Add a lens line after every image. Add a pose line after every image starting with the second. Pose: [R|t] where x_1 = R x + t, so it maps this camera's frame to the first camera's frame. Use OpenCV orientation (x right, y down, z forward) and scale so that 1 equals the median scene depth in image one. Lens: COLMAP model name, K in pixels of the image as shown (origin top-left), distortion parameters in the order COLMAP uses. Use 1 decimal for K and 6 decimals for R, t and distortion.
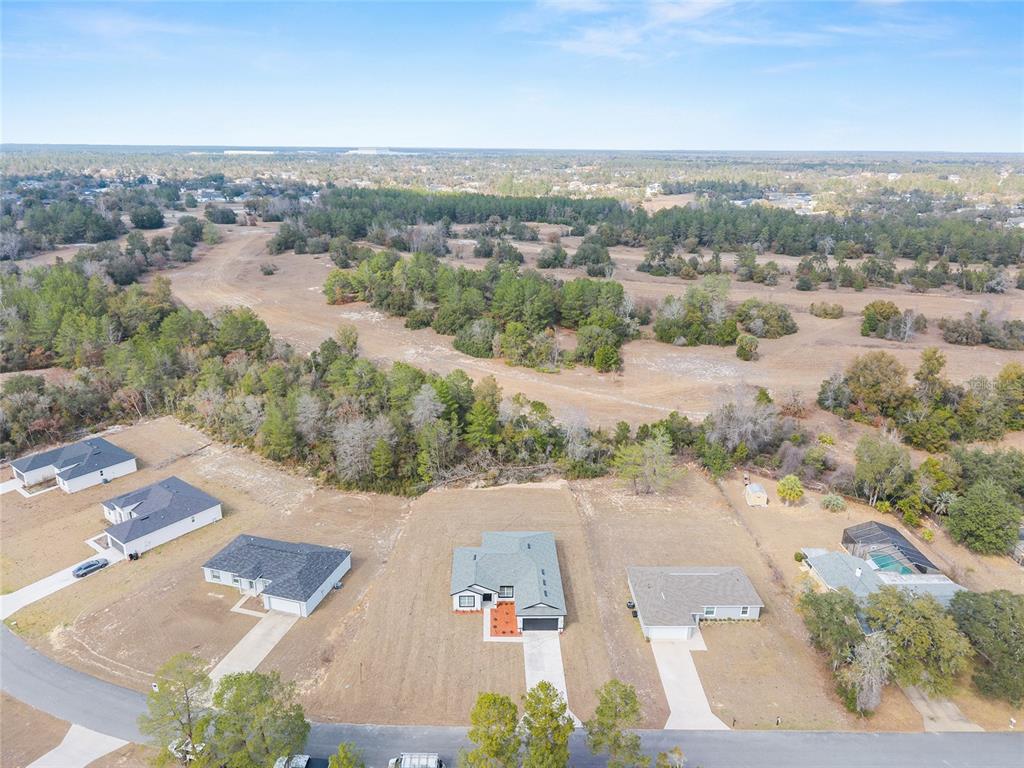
lens RADIAL K [[684.8, 0, 505.8], [0, 684.8, 384.9], [0, 0, 1]] dist [0.047919, -0.051019]
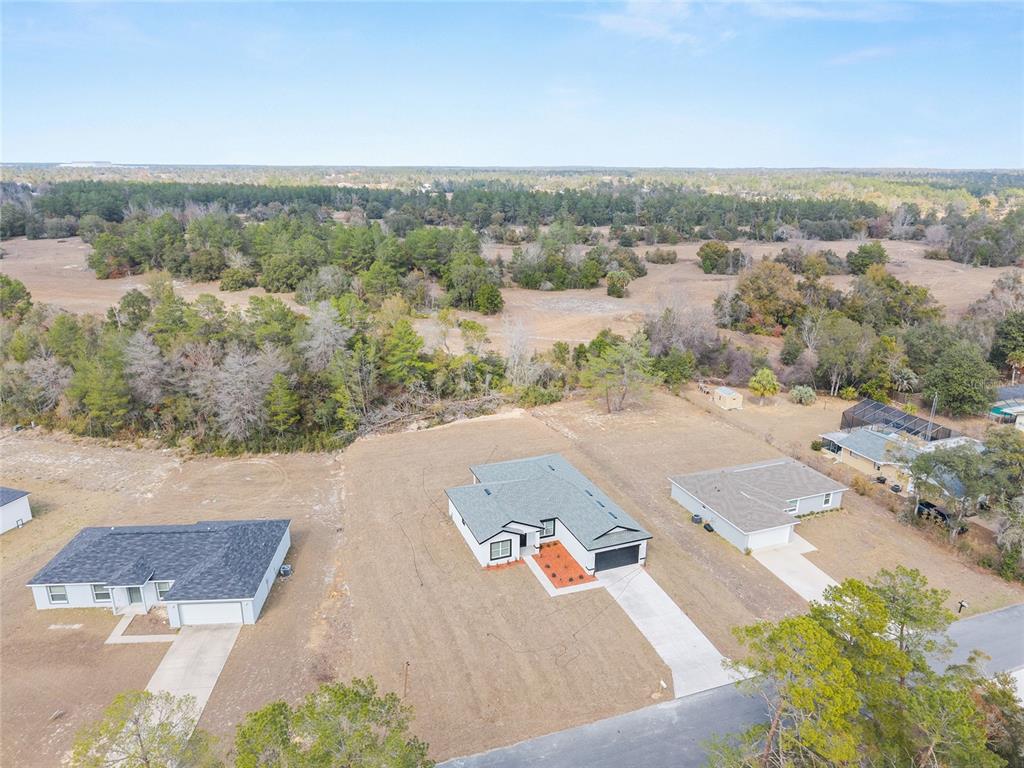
lens RADIAL K [[684.8, 0, 505.8], [0, 684.8, 384.9], [0, 0, 1]] dist [0.047919, -0.051019]
pose [[0.941628, -0.106075, 0.319506, -0.187857], [0.113737, 0.993496, -0.005362, 0.118514], [-0.316859, 0.041389, 0.947569, 0.265708]]
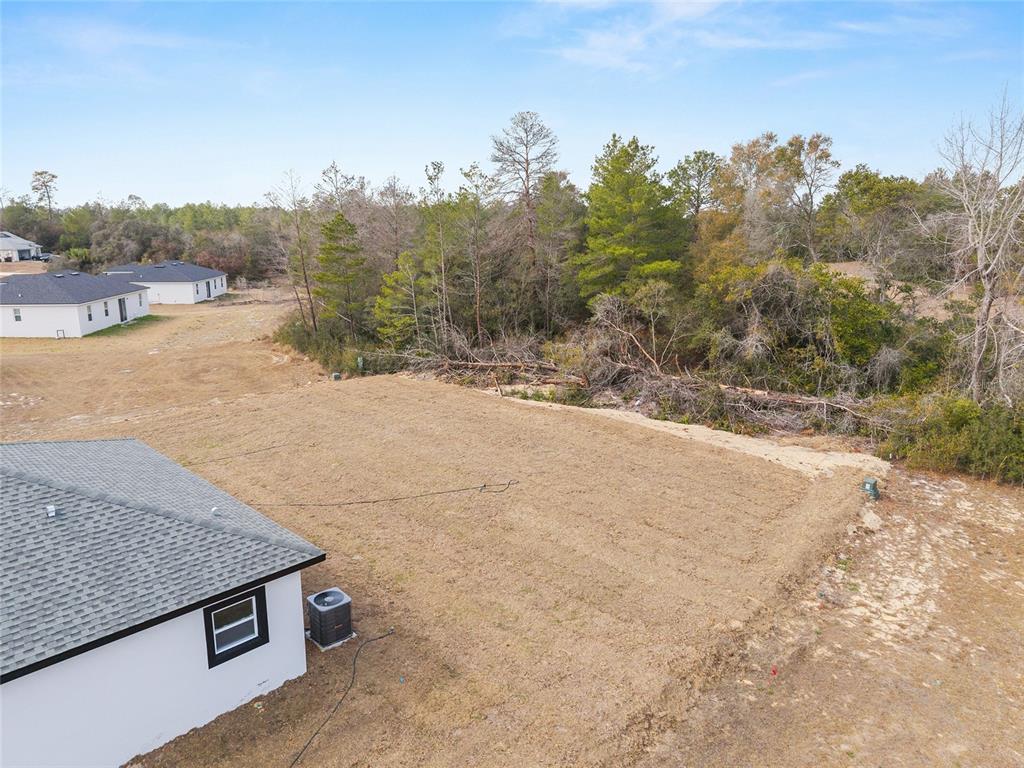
lens RADIAL K [[684.8, 0, 505.8], [0, 684.8, 384.9], [0, 0, 1]] dist [0.047919, -0.051019]
pose [[0.700938, 0.155768, -0.696005, 0.155219], [-0.237072, 0.971257, -0.021383, 0.154187], [0.672668, 0.179992, 0.717719, 0.800164]]
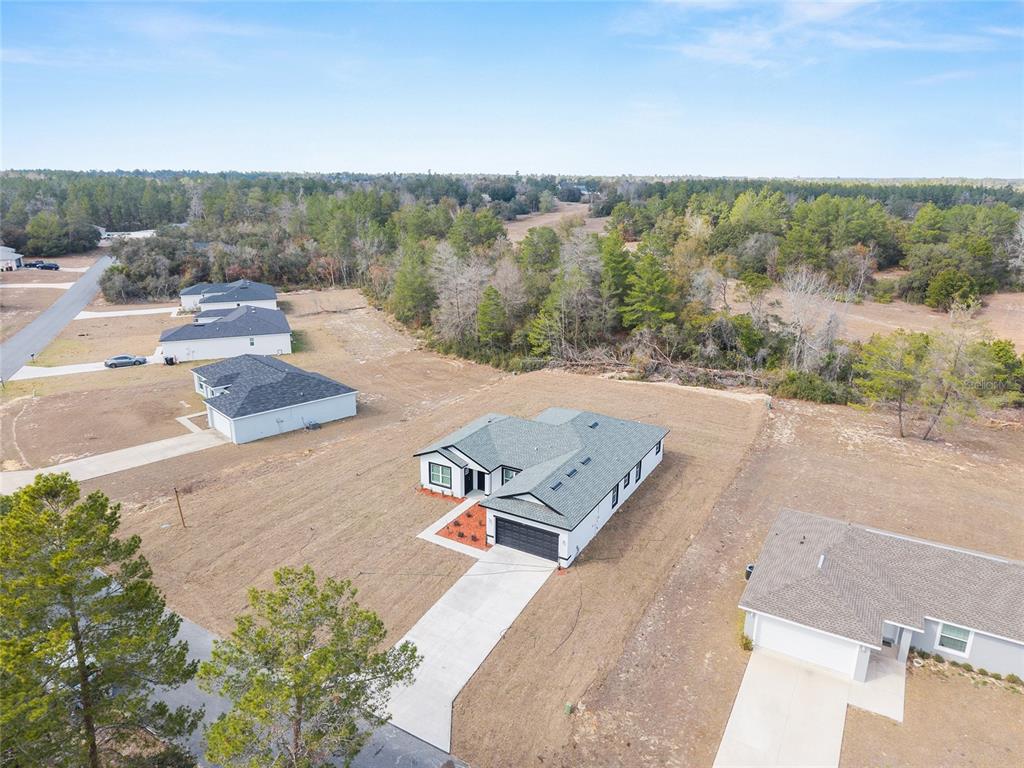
lens RADIAL K [[684.8, 0, 505.8], [0, 684.8, 384.9], [0, 0, 1]] dist [0.047919, -0.051019]
pose [[0.856533, 0.150011, -0.493809, 0.189954], [-0.172258, 0.985052, 0.000454, 0.174736], [0.486495, 0.084674, 0.869570, 0.403054]]
